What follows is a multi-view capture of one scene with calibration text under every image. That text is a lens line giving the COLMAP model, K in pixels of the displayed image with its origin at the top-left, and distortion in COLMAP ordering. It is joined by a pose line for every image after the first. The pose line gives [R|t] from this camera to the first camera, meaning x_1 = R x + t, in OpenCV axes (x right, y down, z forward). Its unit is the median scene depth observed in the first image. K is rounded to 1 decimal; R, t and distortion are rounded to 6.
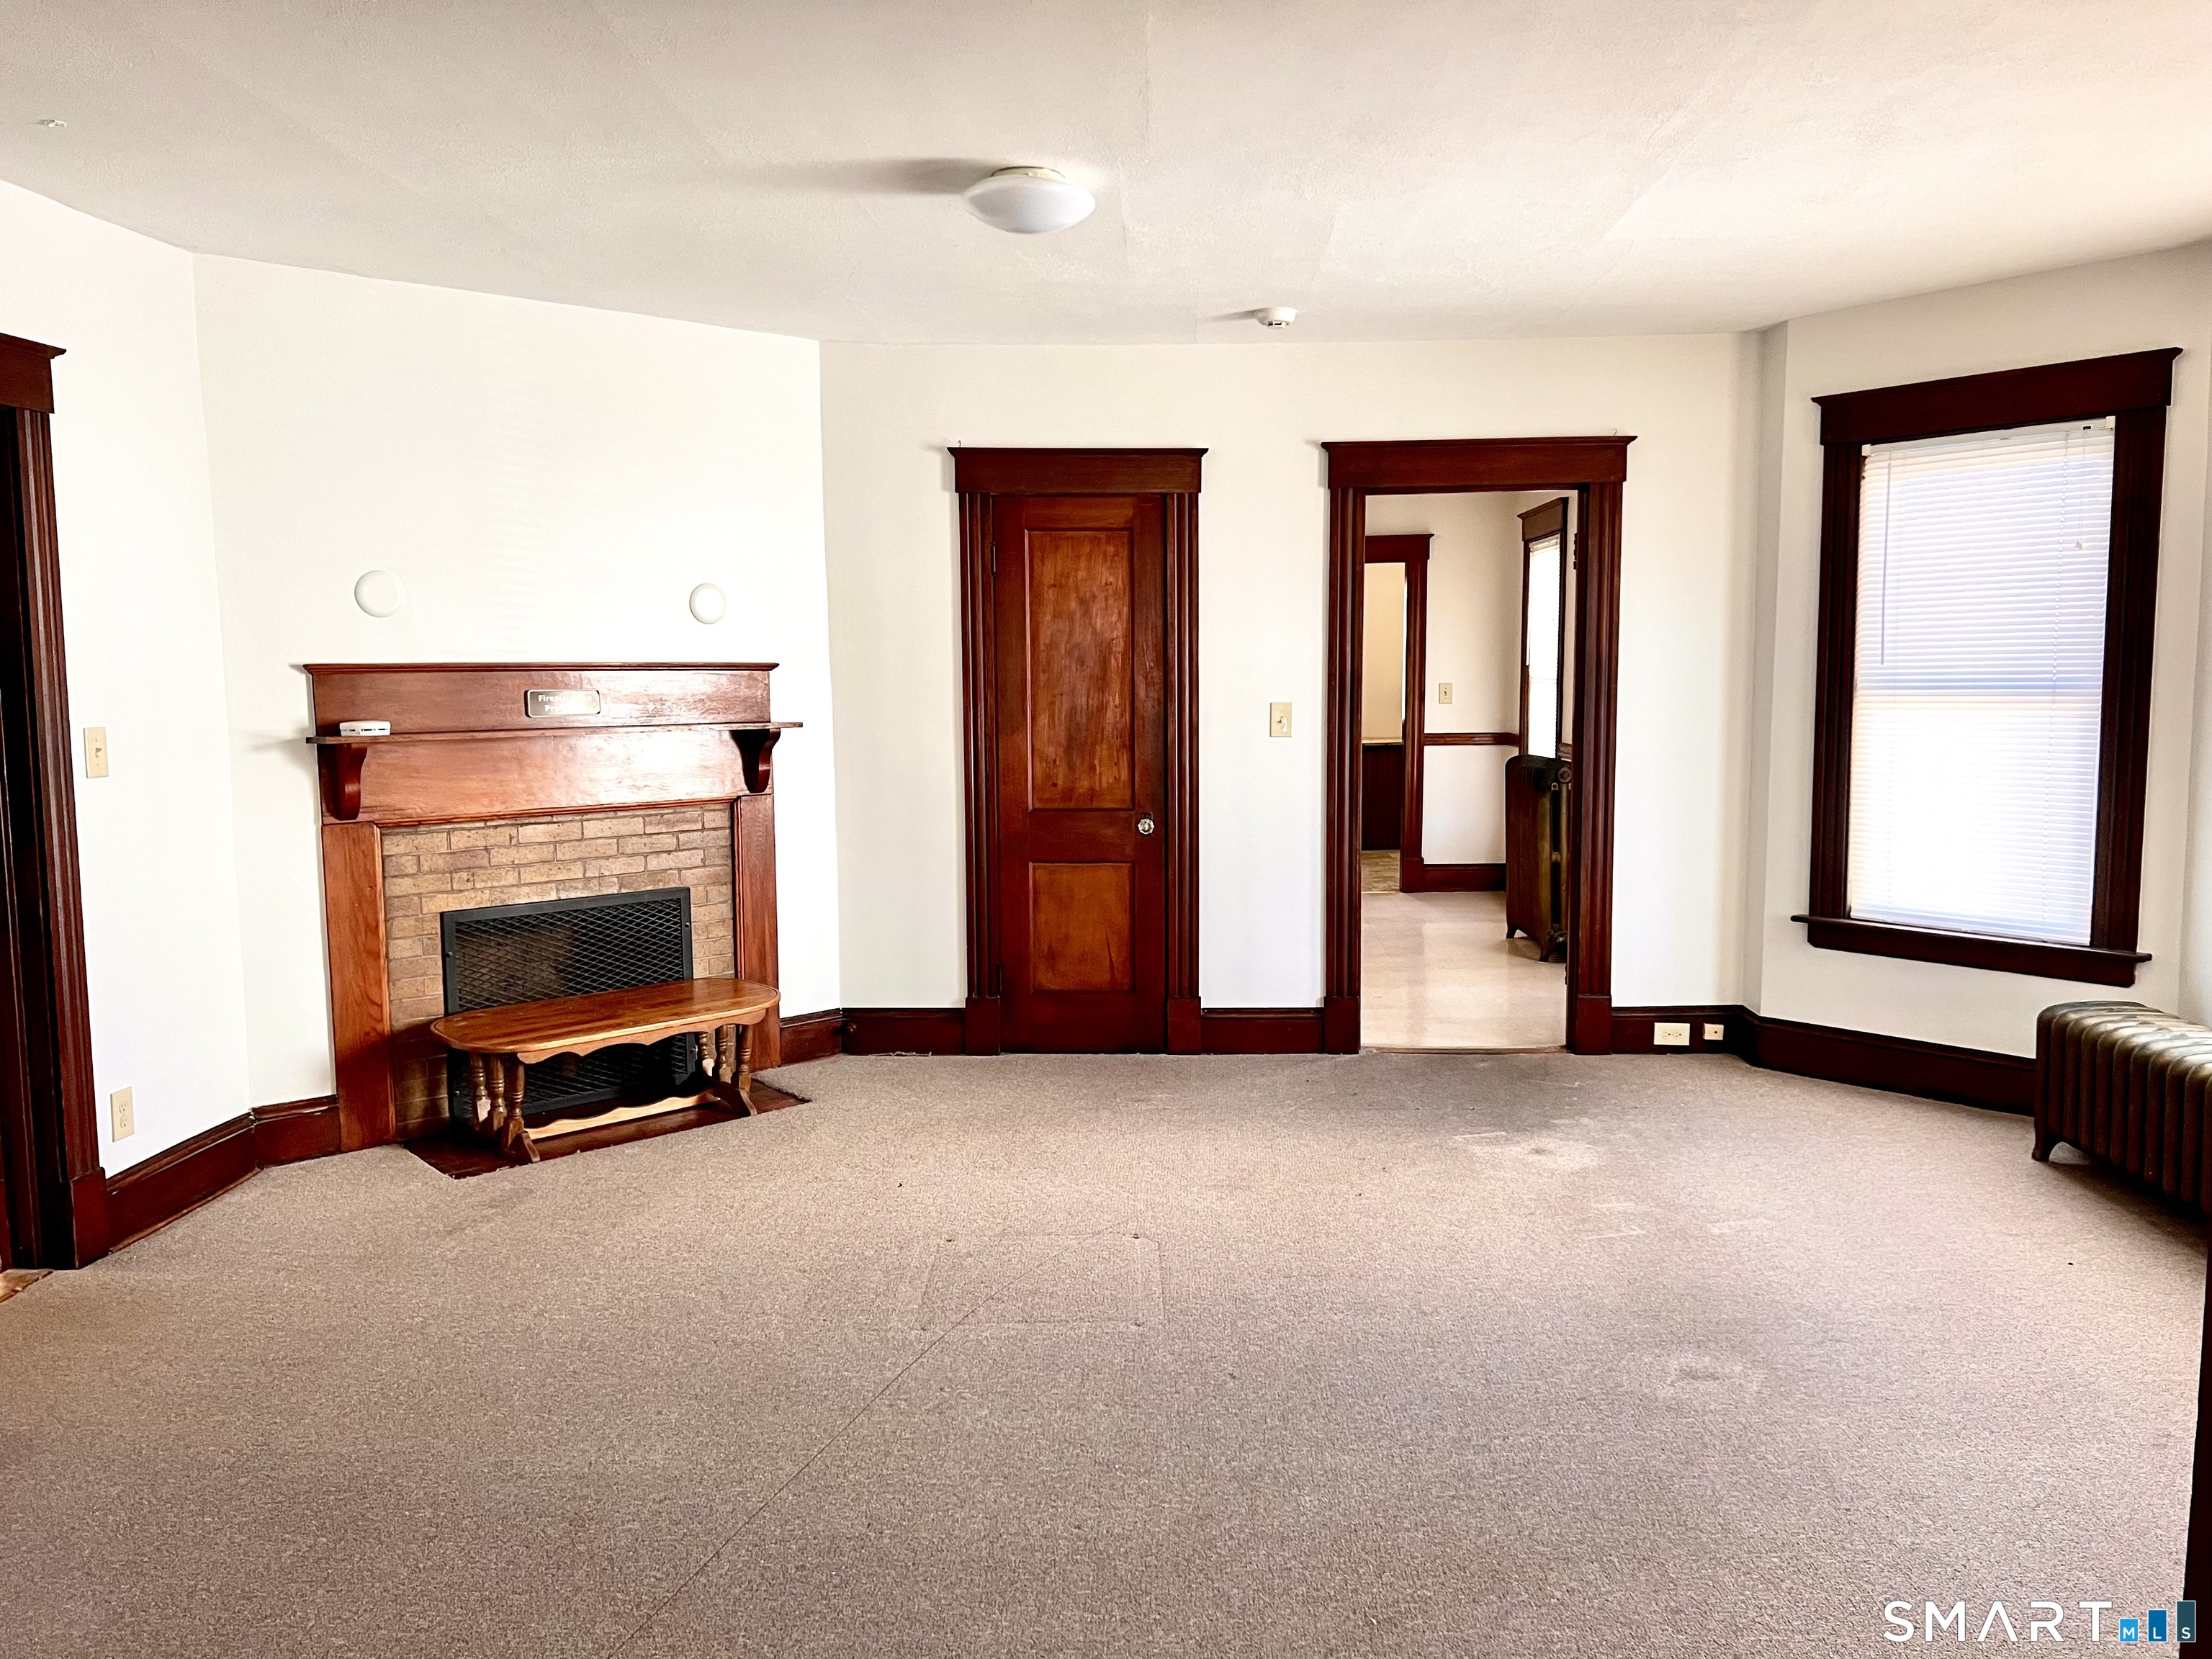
lens RADIAL K [[1665.9, 0, 1121.5], [0, 1665.9, 822.9], [0, 0, 1]] dist [0.092144, -0.118992]
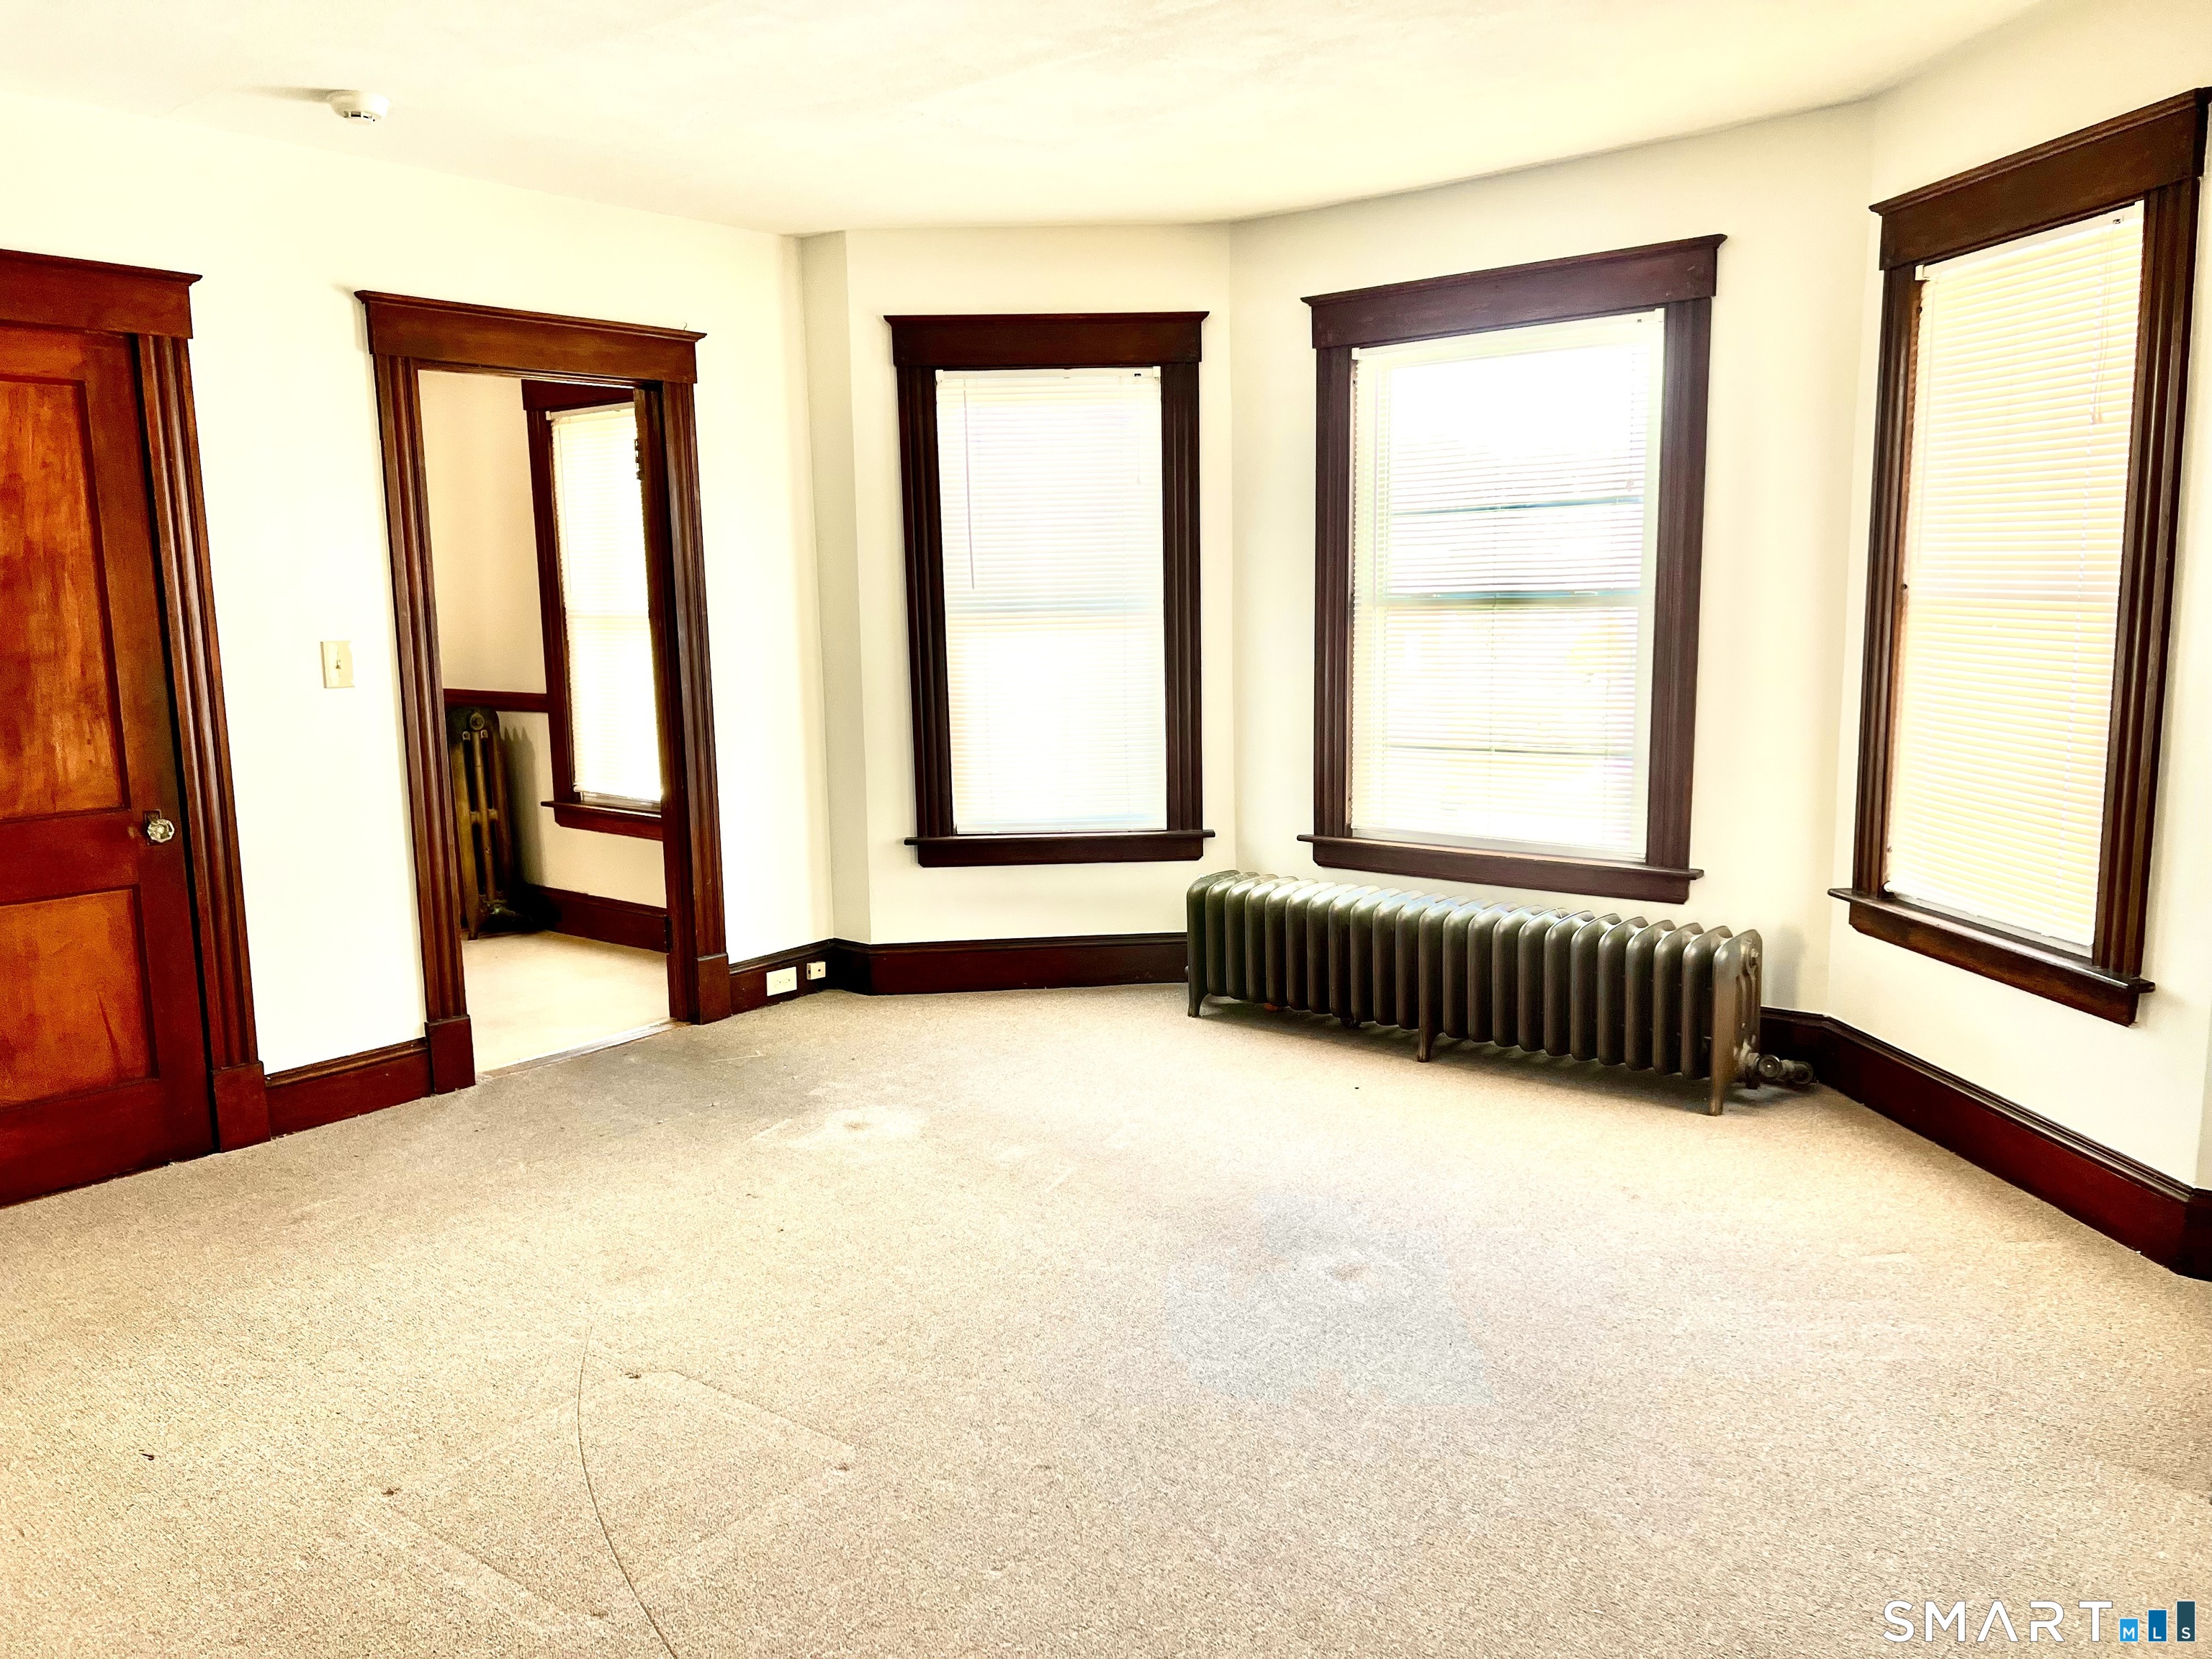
lens RADIAL K [[1665.9, 0, 1121.5], [0, 1665.9, 822.9], [0, 0, 1]] dist [0.092144, -0.118992]
pose [[0.604982, -0.116188, 0.787716, -0.294350], [0.088200, 0.992987, 0.078726, -0.020685], [-0.791339, 0.021849, 0.610987, 0.275418]]
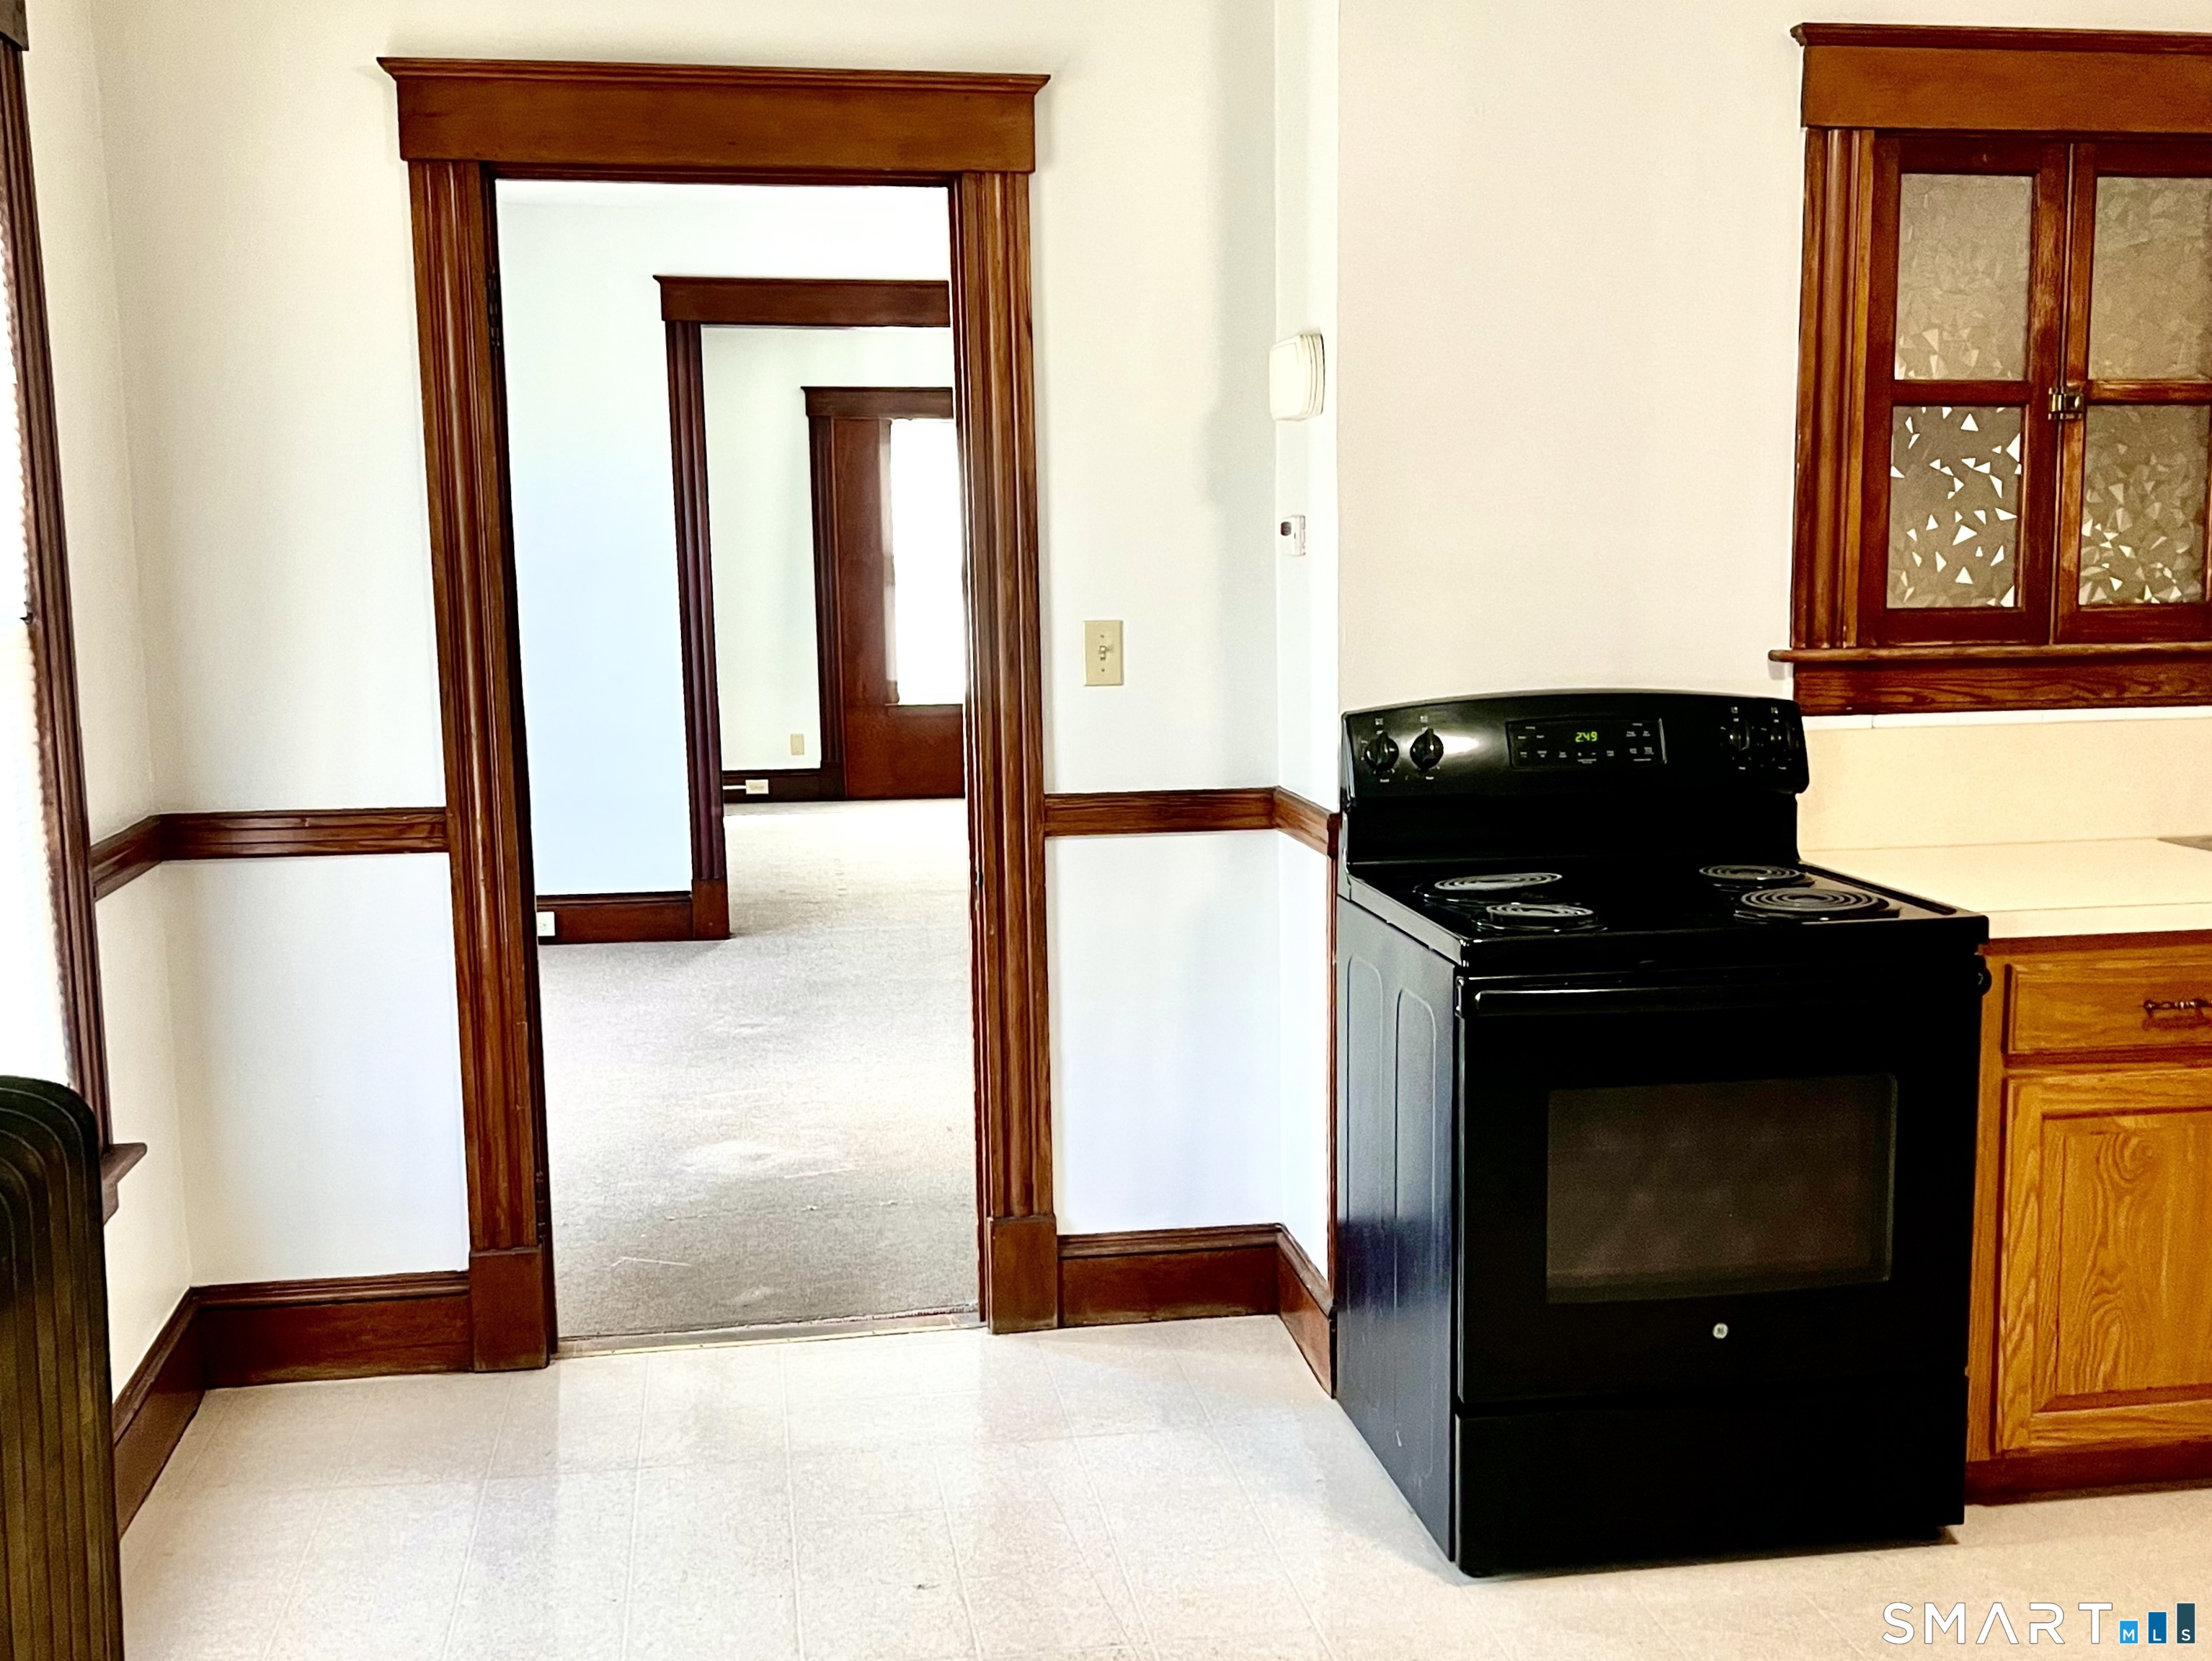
lens RADIAL K [[2416.4, 0, 1108.2], [0, 2416.4, 864.7], [0, 0, 1]] dist [0.088597, -0.162454]
pose [[-0.978397, 0.047731, -0.201152, 0.256954], [-0.001221, 0.971632, 0.236497, -0.179720], [0.206734, 0.231633, -0.950583, 1.746297]]
